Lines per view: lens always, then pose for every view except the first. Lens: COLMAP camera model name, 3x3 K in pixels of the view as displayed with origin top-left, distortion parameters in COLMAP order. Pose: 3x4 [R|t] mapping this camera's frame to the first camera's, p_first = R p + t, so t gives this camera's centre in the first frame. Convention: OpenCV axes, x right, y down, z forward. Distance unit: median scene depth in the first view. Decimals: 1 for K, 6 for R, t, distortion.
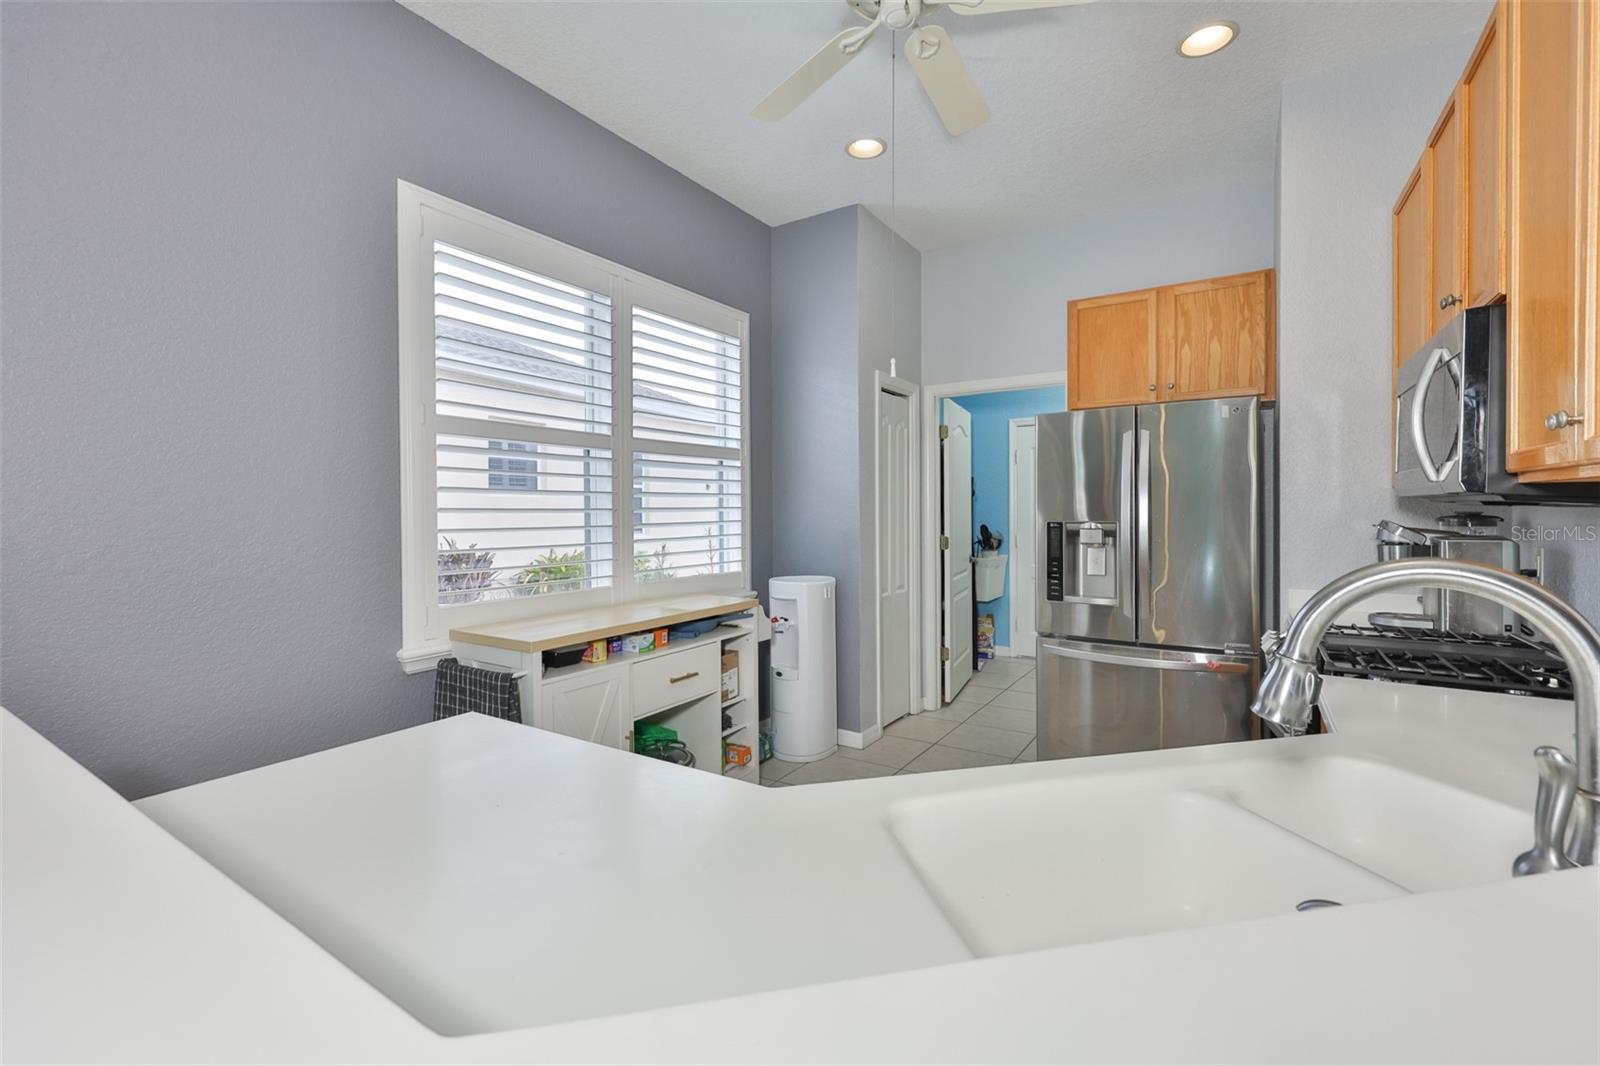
lens RADIAL K [[672.8, 0, 803.1], [0, 672.8, 527.4], [0, 0, 1]] dist [-0.002187, -0.000042]
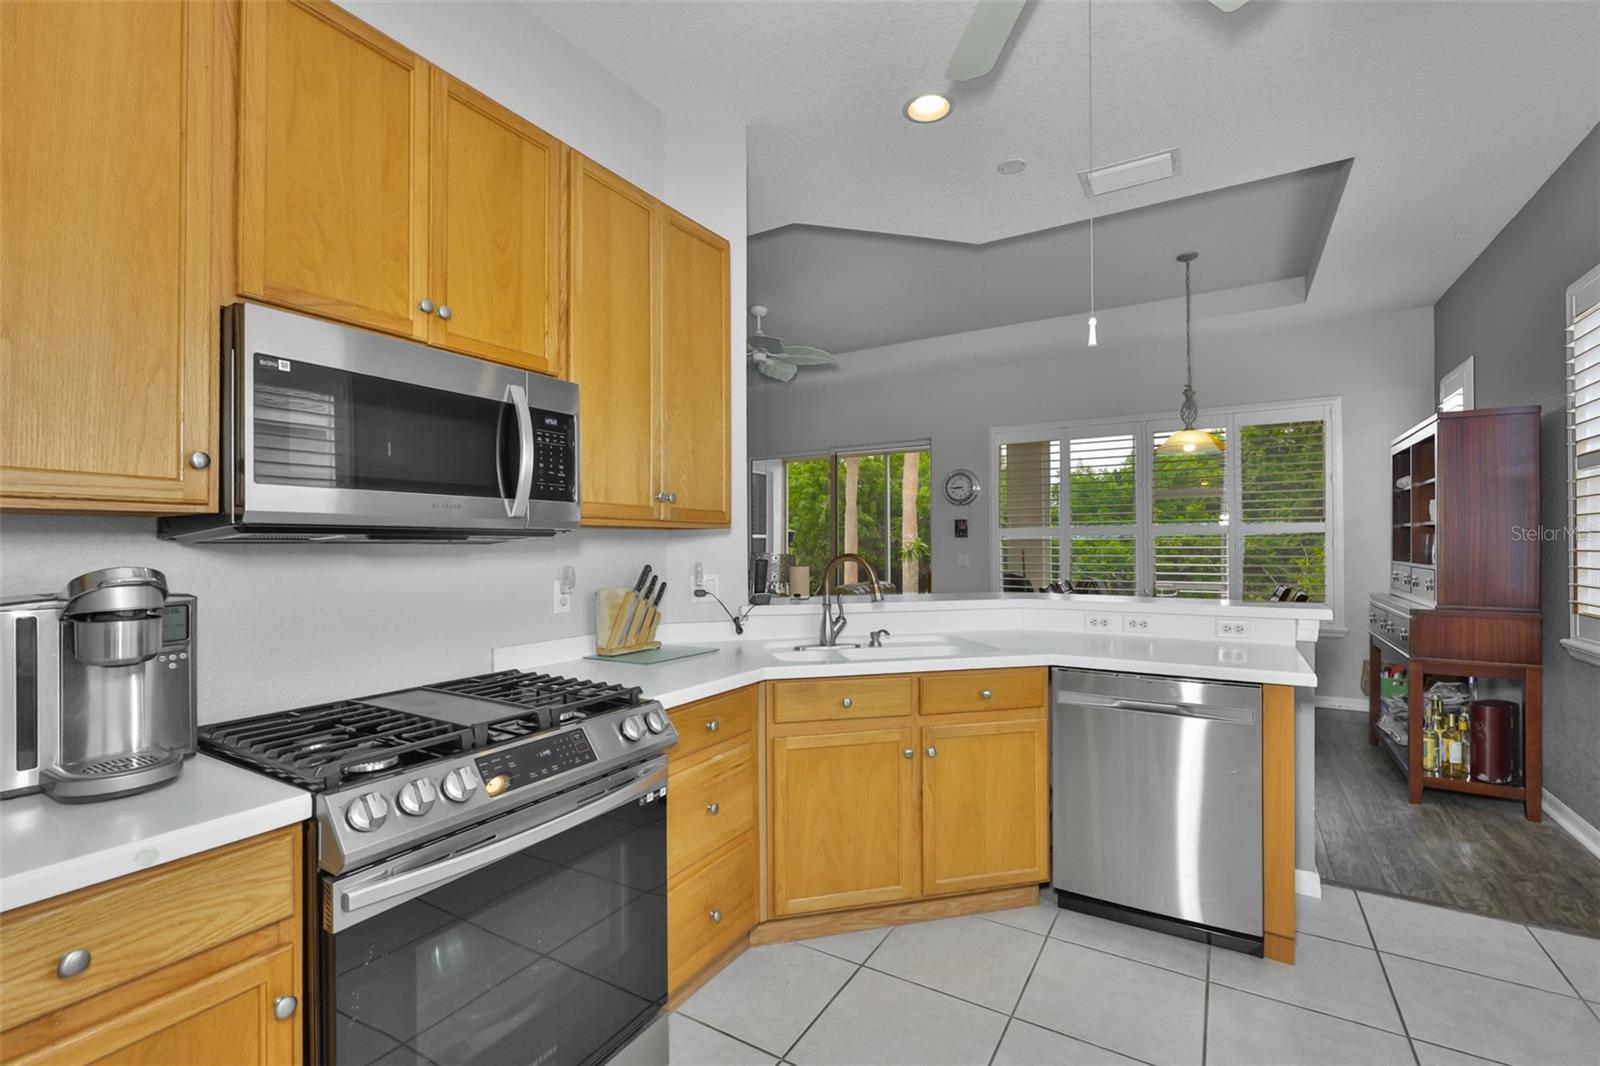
lens RADIAL K [[685.6, 0, 795.7], [0, 685.6, 537.0], [0, 0, 1]] dist [-0.002675, -0.000211]
pose [[-0.999851, 0.006390, -0.016009, 0.268888], [0.006145, 0.999864, 0.015320, -0.024889], [0.016104, 0.015220, -0.999754, 1.018884]]
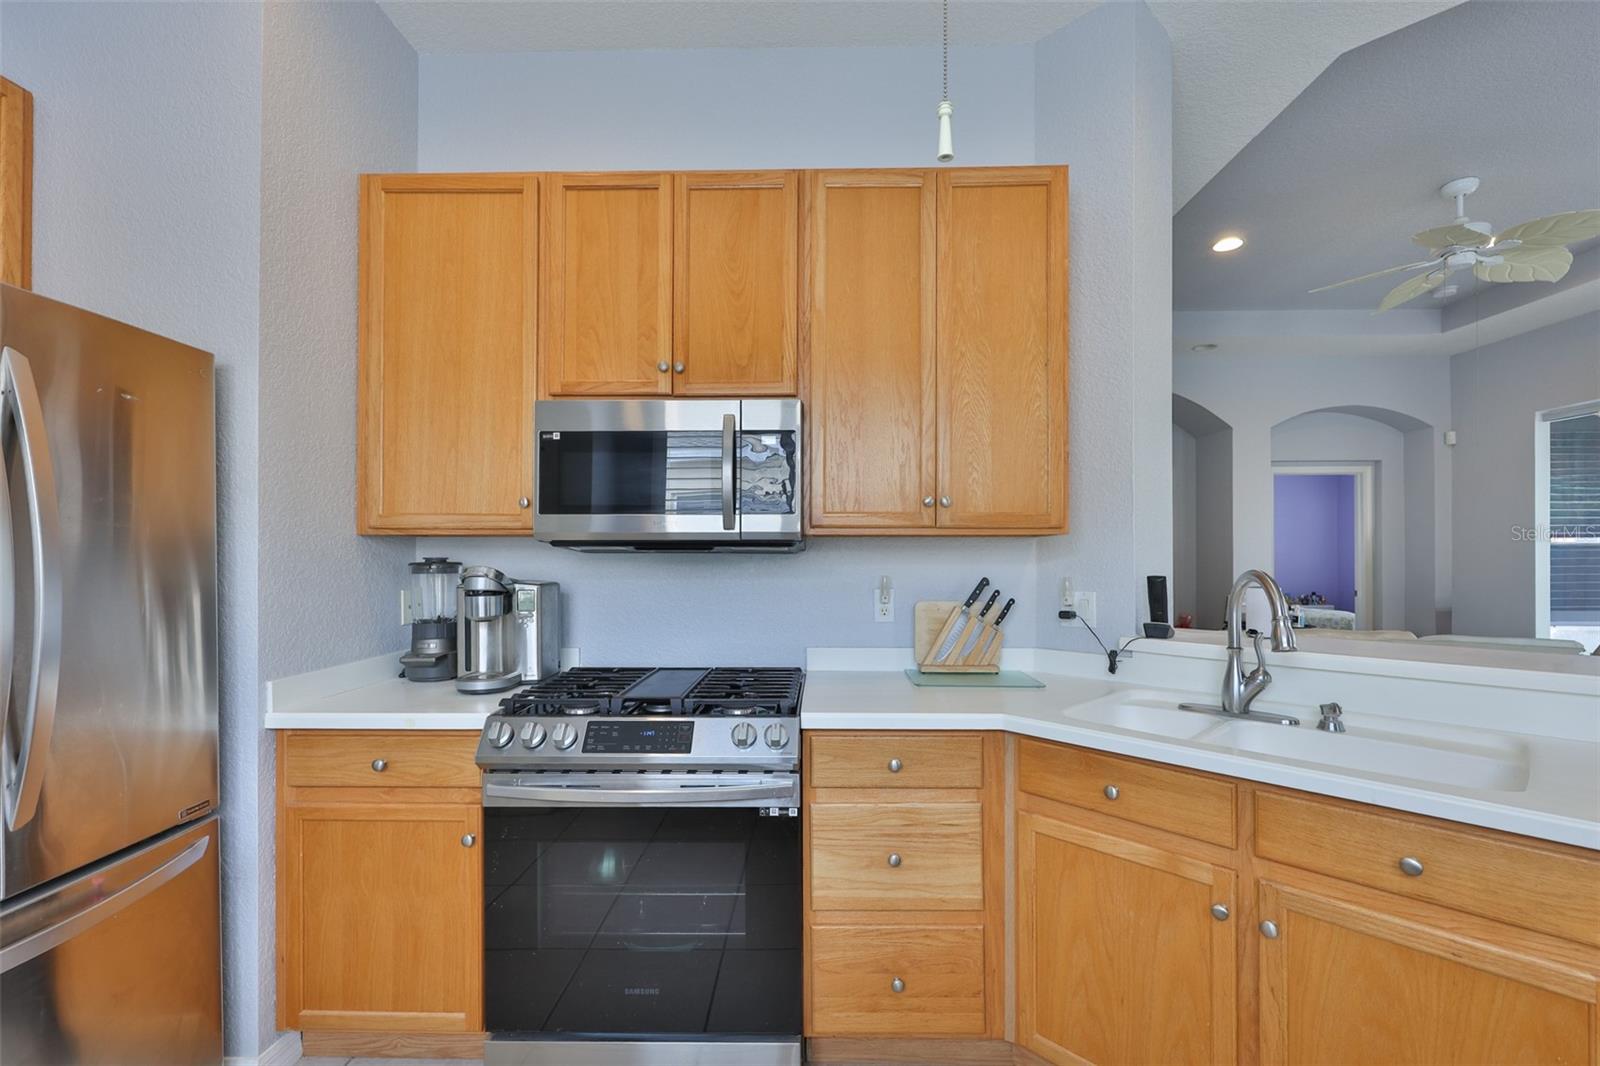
lens RADIAL K [[702.5, 0, 814.1], [0, 702.5, 548.8], [0, 0, 1]] dist [-0.001049, -0.000154]
pose [[-0.524180, 0.012184, 0.851520, -0.079402], [0.024683, 0.999695, 0.000891, -0.015883], [-0.851250, 0.021485, -0.524321, 0.753269]]
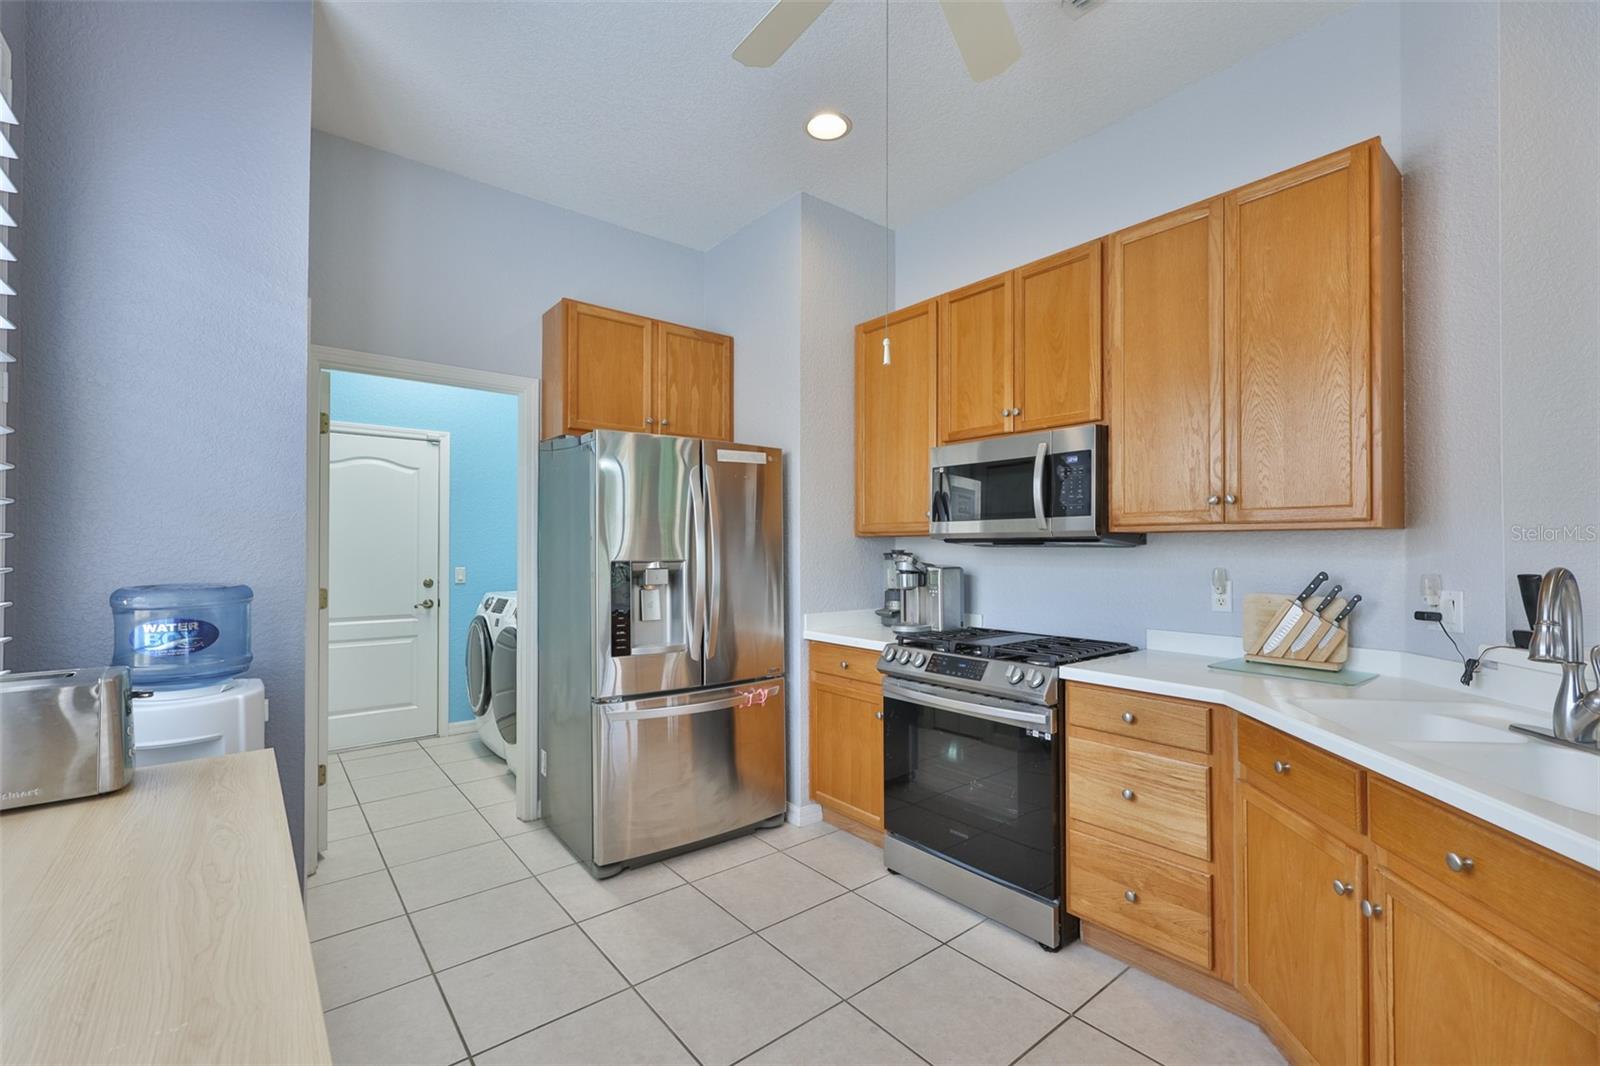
lens RADIAL K [[688.8, 0, 803.1], [0, 688.8, 540.3], [0, 0, 1]] dist [-0.001588, 0.000098]
pose [[0.311956, 0.016075, 0.949961, -0.362126], [0.021912, 0.999469, -0.024109, -0.008225], [-0.949844, 0.028336, 0.311438, 0.515536]]
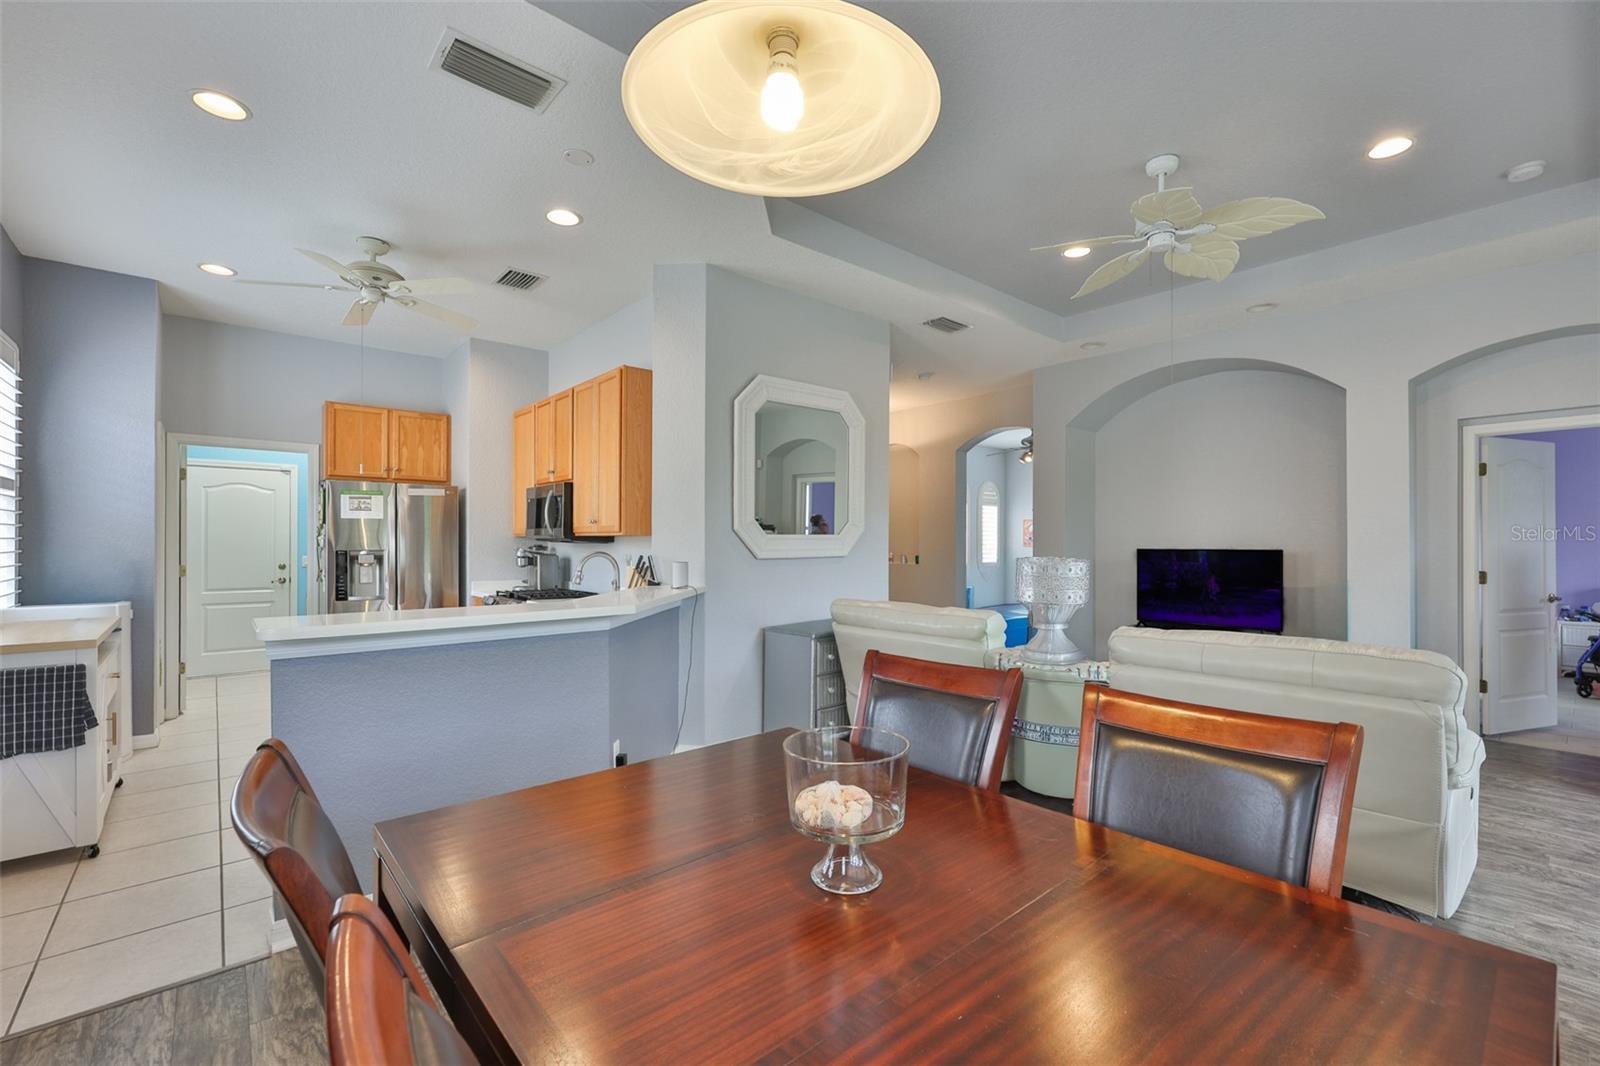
lens RADIAL K [[685.6, 0, 795.7], [0, 685.6, 537.0], [0, 0, 1]] dist [-0.002675, -0.000211]
pose [[0.284619, 0.014668, 0.958528, -0.838915], [0.020845, 0.999552, -0.021485, 0.017473], [-0.958414, 0.026096, 0.284186, -0.454828]]
